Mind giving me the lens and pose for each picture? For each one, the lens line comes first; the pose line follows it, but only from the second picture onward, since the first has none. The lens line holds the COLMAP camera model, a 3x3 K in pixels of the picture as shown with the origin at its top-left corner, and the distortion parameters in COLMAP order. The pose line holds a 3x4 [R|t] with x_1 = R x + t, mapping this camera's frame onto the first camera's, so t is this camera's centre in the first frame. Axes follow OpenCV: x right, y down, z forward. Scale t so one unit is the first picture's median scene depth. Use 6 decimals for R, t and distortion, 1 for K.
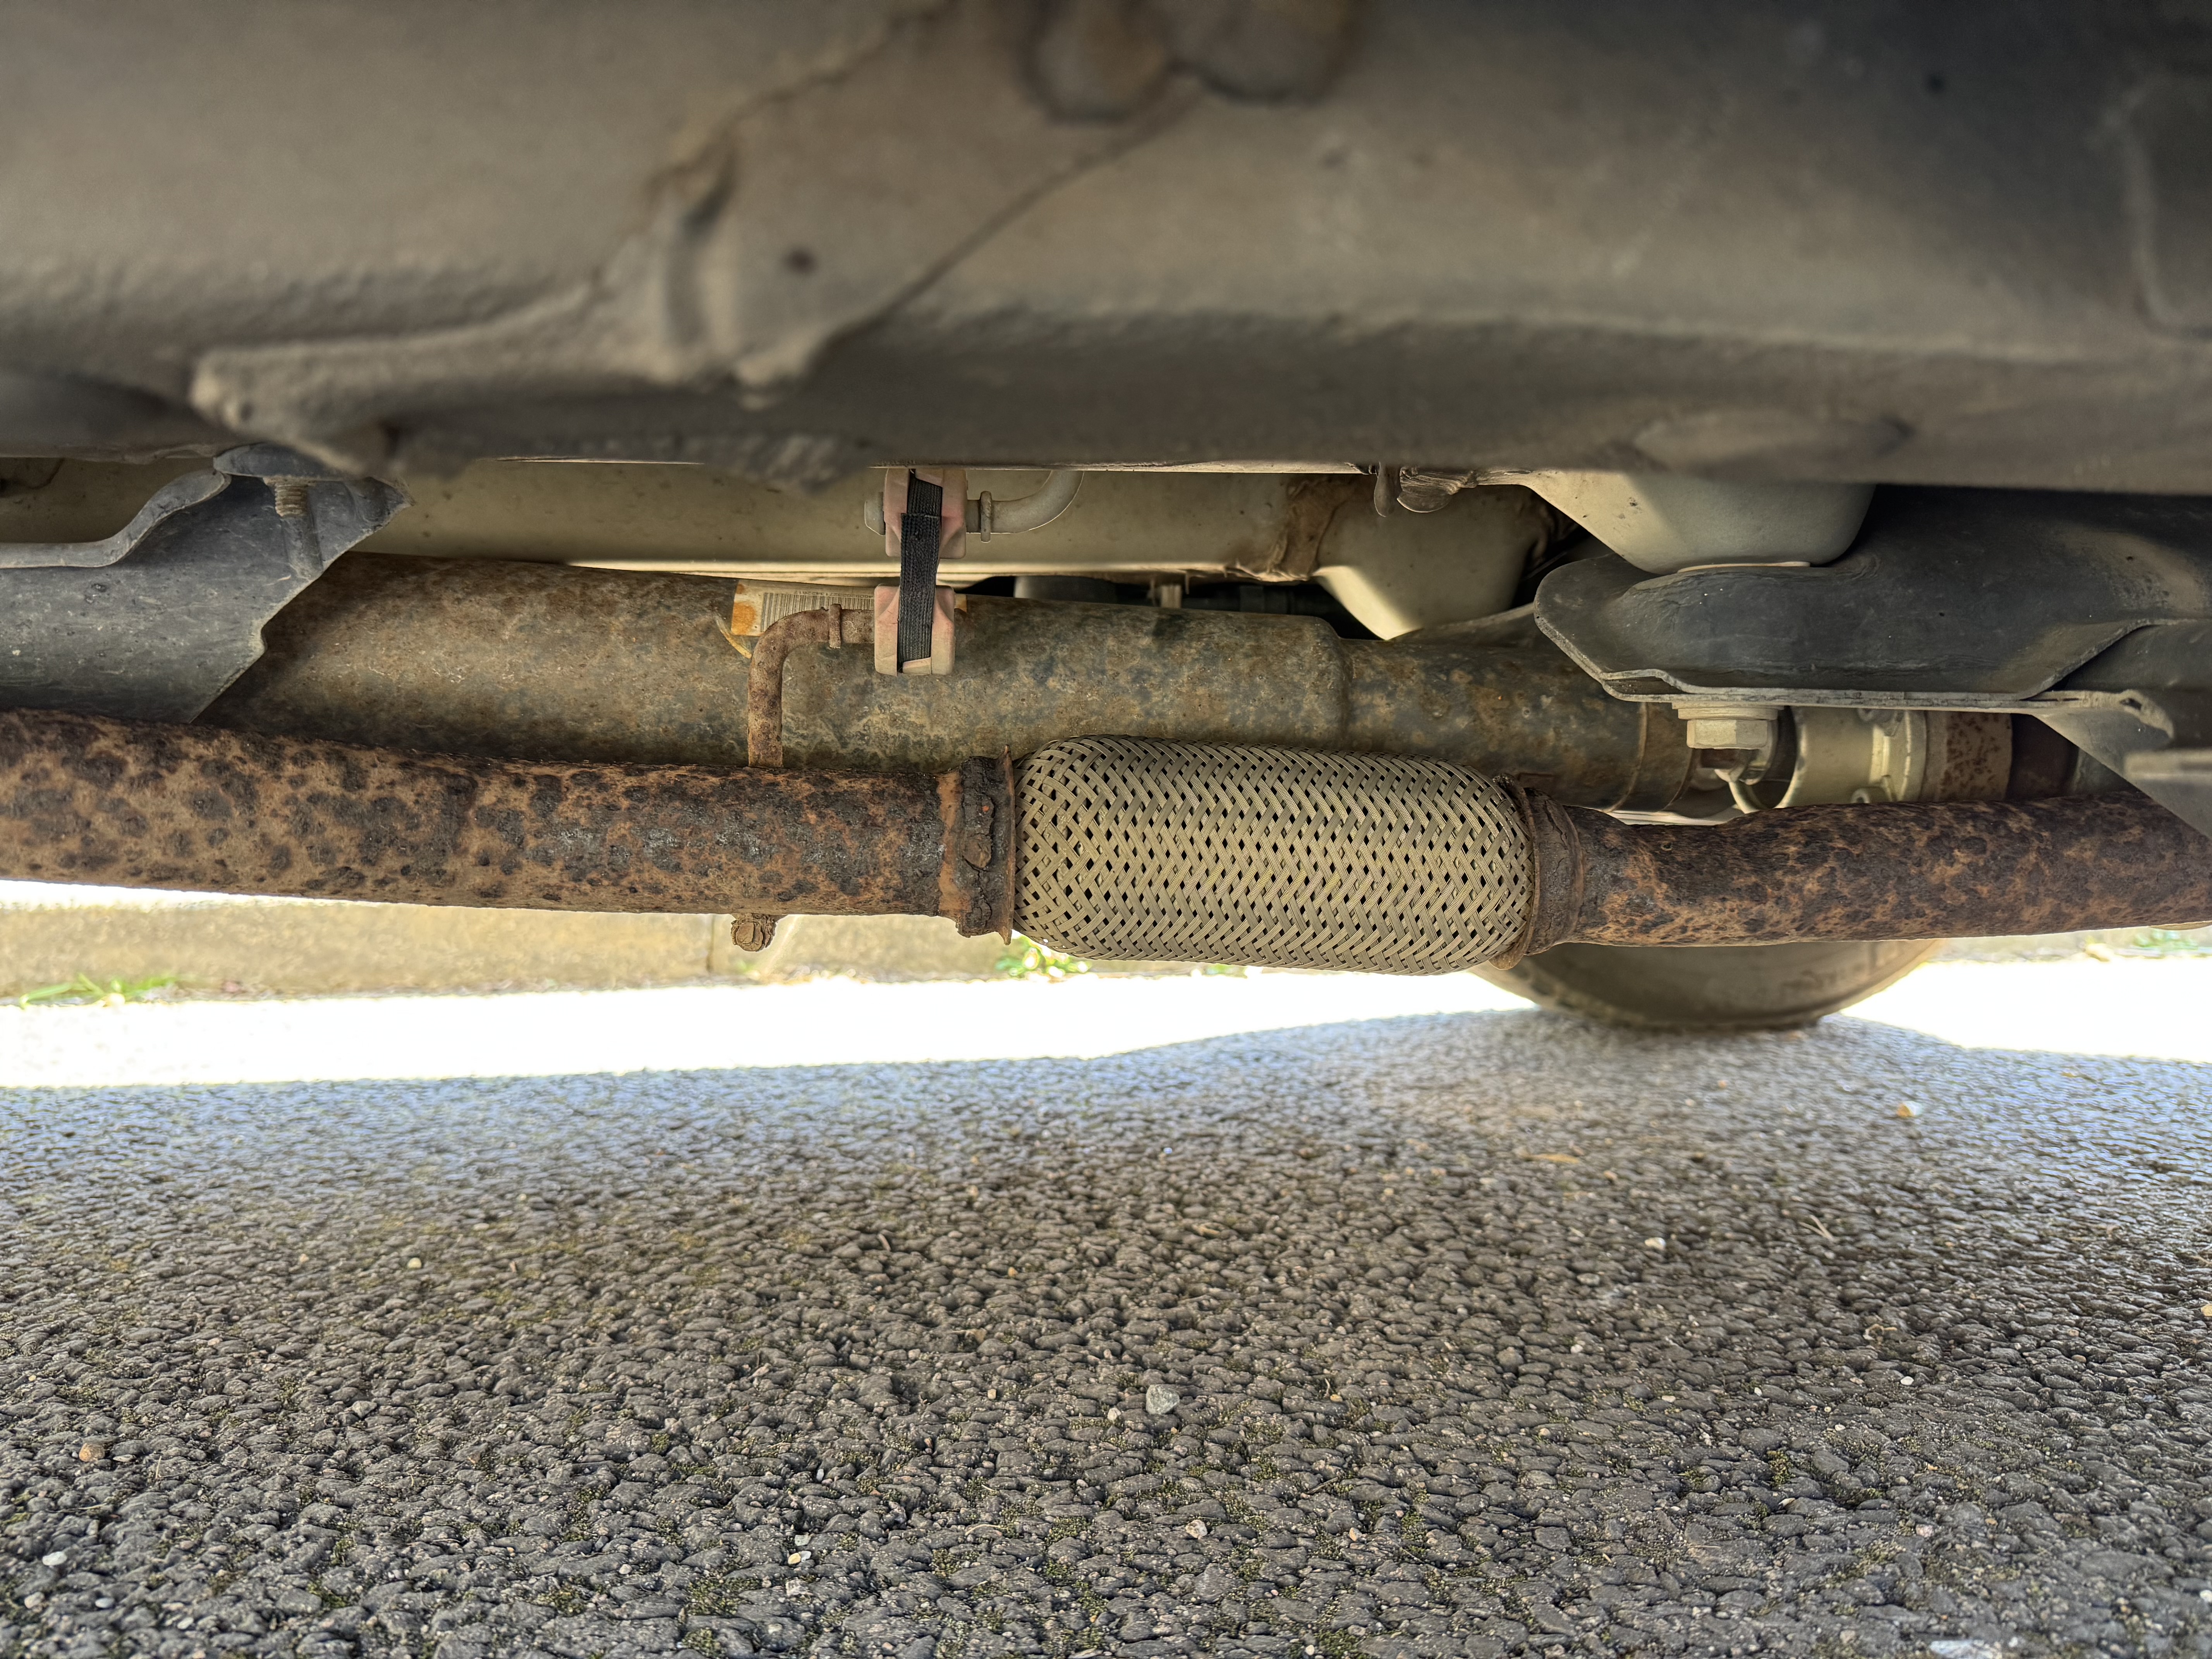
lens RADIAL K [[1559.1, 0, 1107.7], [0, 1559.1, 829.4], [0, 0, 1]] dist [0.028093, -0.011093]
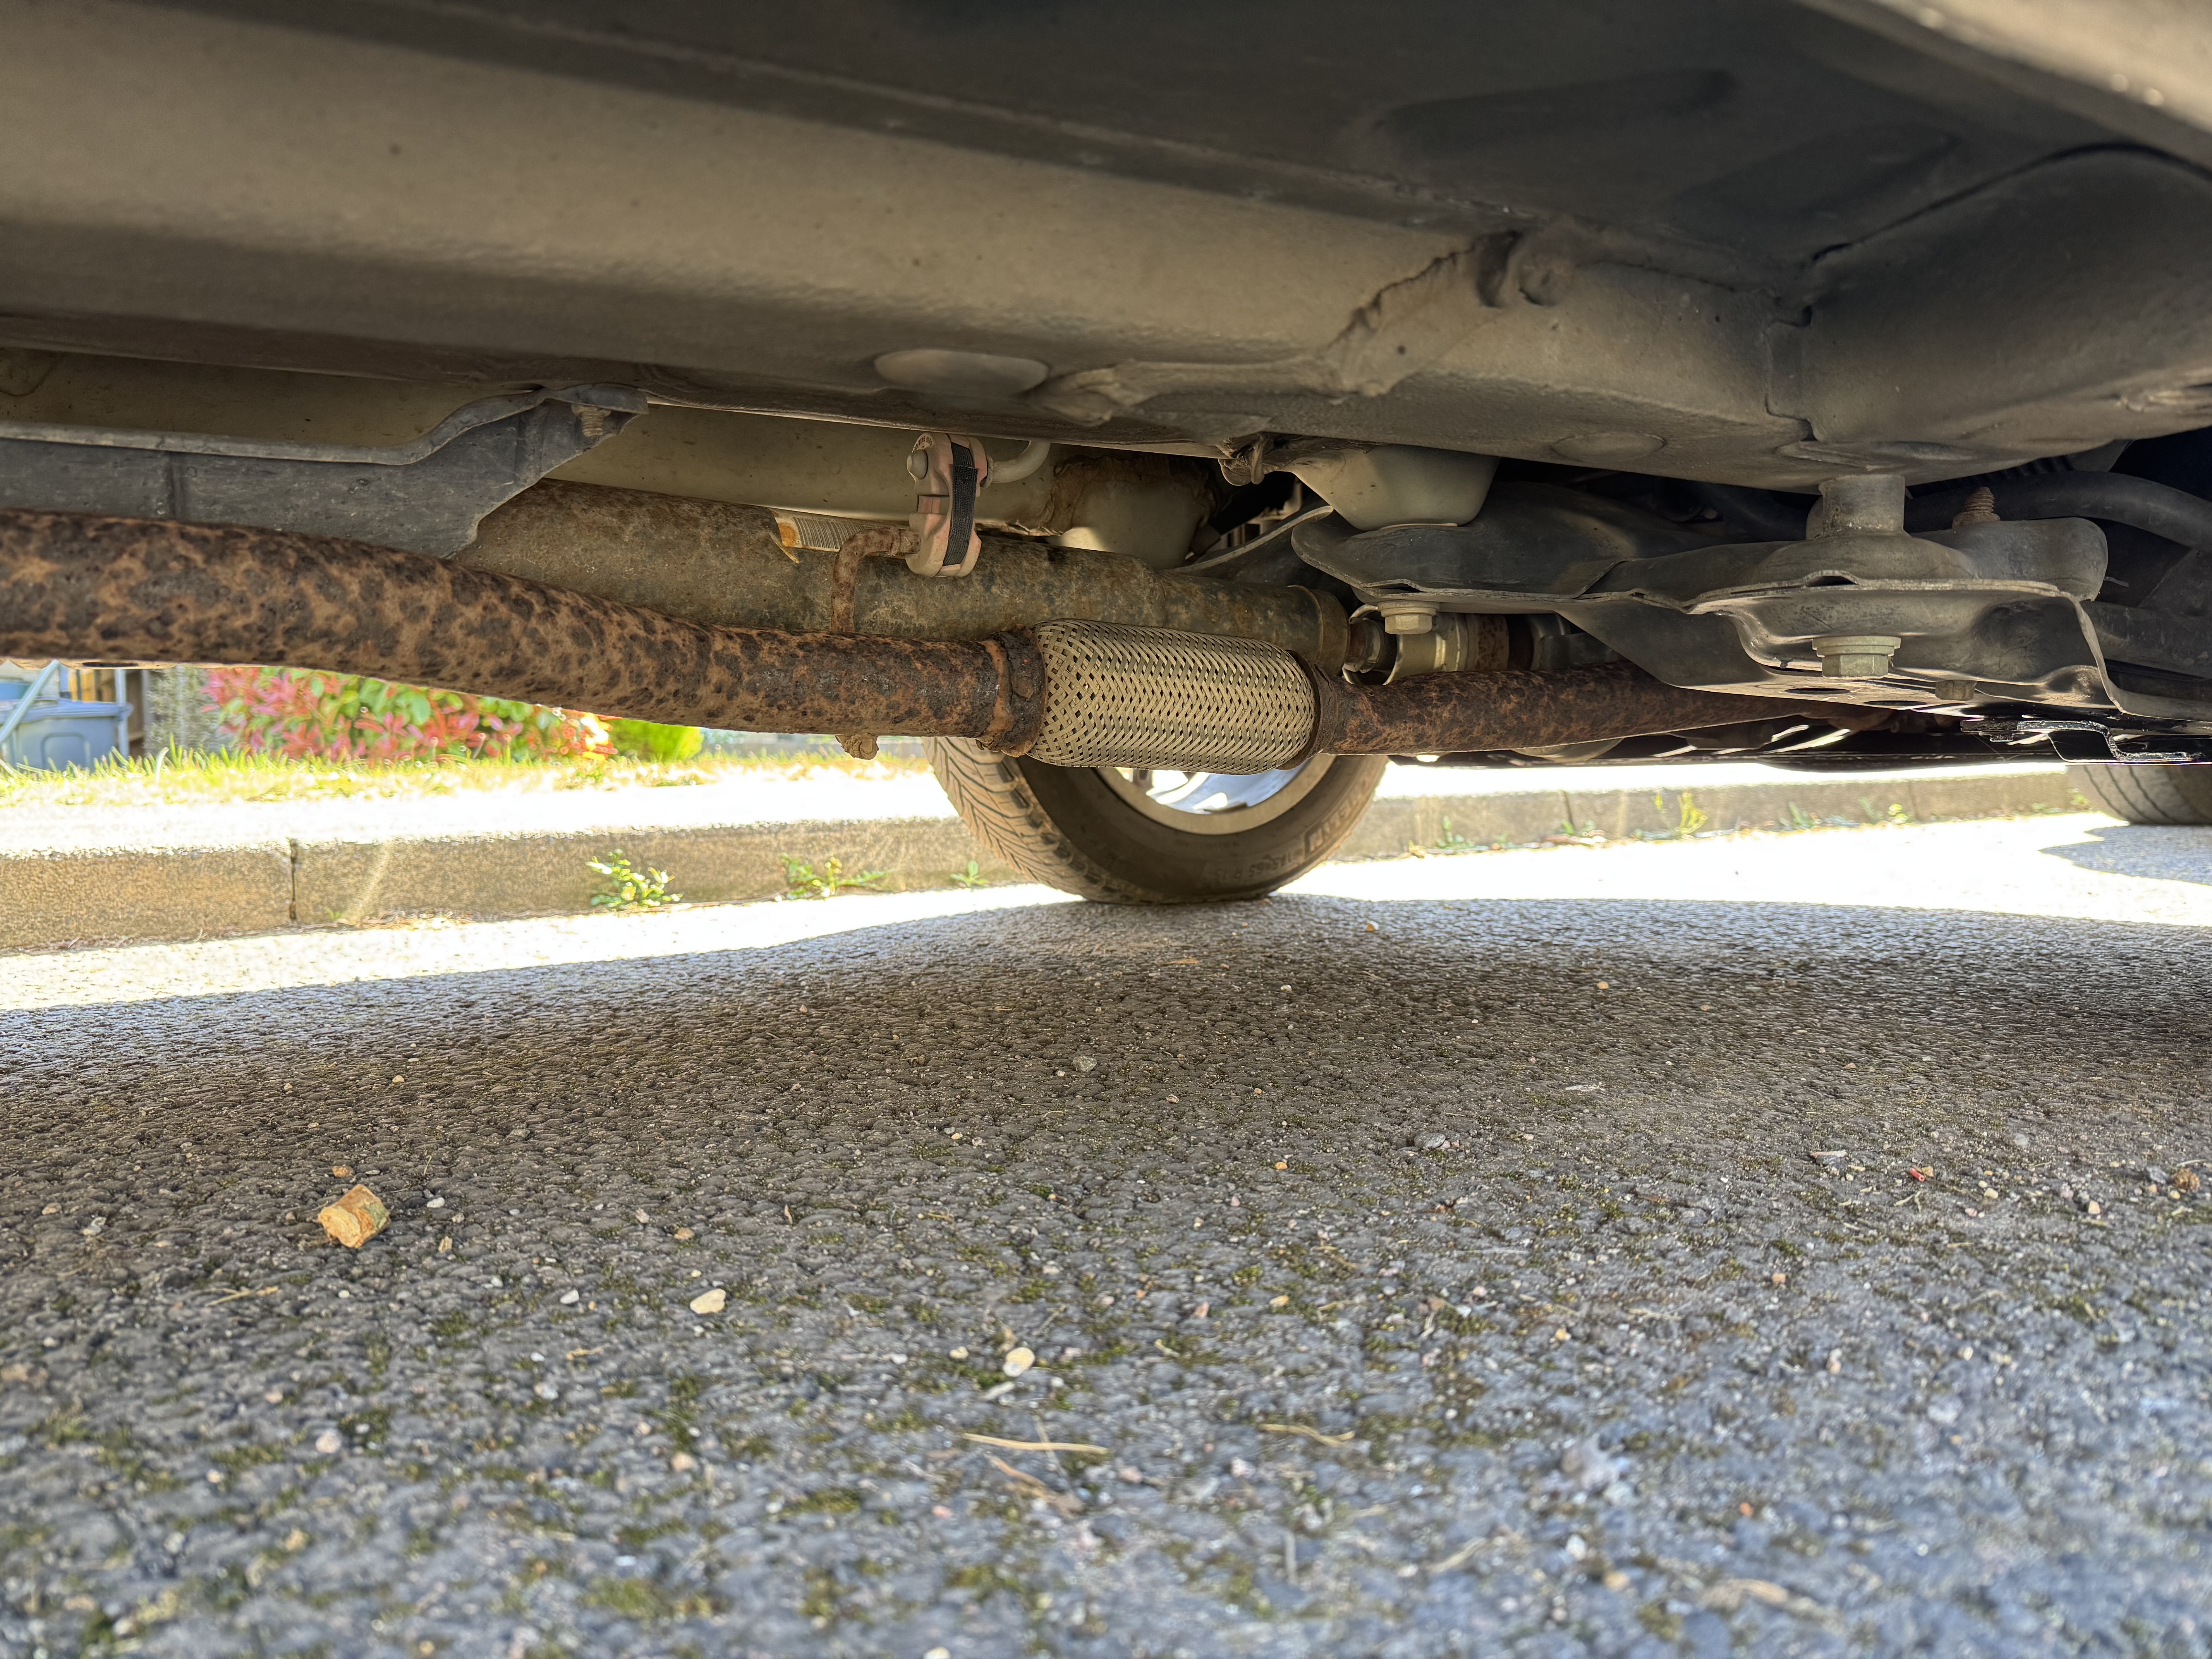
lens RADIAL K [[1559.1, 0, 1106.7], [0, 1559.1, 828.5], [0, 0, 1]] dist [0.028093, -0.011093]
pose [[0.901881, -0.034252, 0.430624, -0.669857], [0.037062, 0.999311, 0.001865, 0.151271], [-0.430391, 0.014278, 0.902530, -0.415094]]
